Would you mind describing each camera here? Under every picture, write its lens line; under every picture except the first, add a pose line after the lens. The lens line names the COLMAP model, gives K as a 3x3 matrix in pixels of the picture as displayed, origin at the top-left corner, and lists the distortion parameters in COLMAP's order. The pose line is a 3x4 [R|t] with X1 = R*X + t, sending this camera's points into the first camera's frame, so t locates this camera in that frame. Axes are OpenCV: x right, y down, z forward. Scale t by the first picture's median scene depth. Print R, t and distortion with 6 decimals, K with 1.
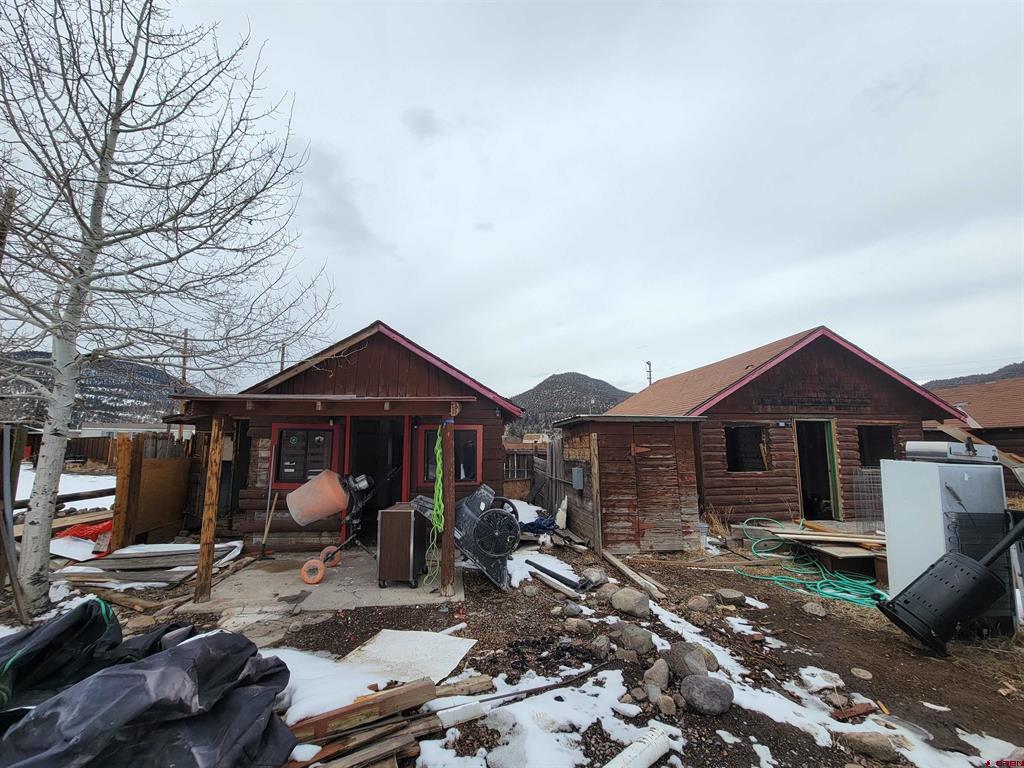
lens RADIAL K [[417.1, 0, 504.5], [0, 417.1, 383.5], [0, 0, 1]] dist [-0.000860, 0.001877]
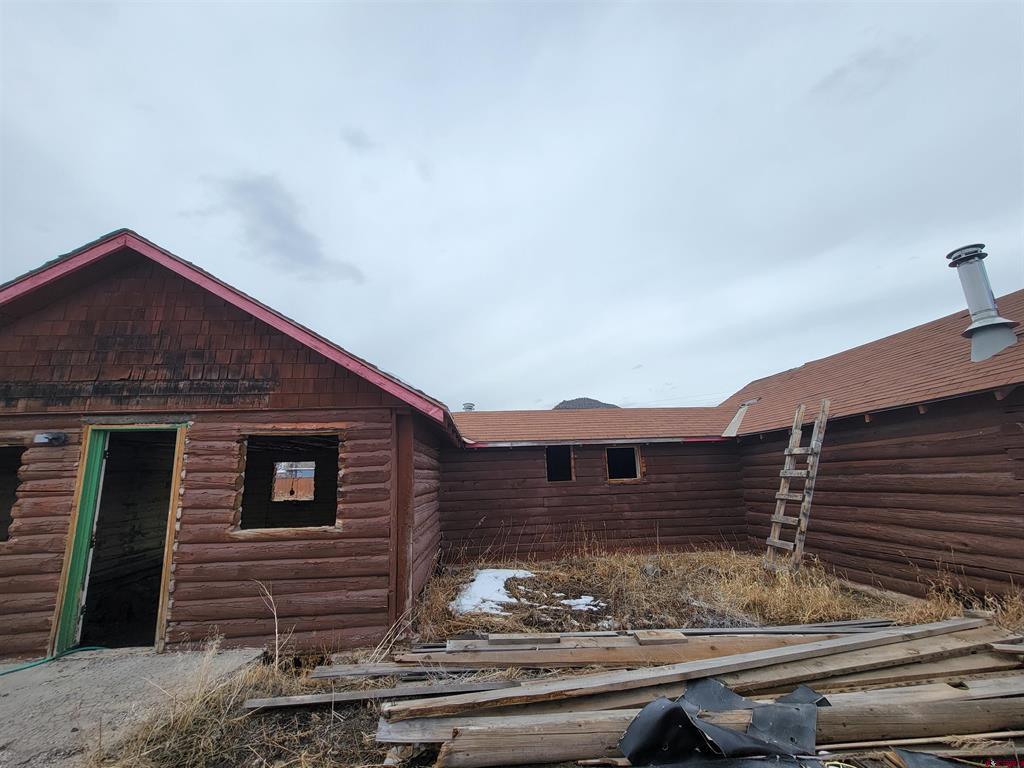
lens RADIAL K [[417.1, 0, 510.7], [0, 417.1, 387.9], [0, 0, 1]] dist [-0.000860, 0.001877]
pose [[0.998361, -0.039205, -0.041701, 1.203785], [0.036737, 0.997618, -0.058389, 0.086939], [0.043891, 0.056761, 0.997423, 0.545865]]
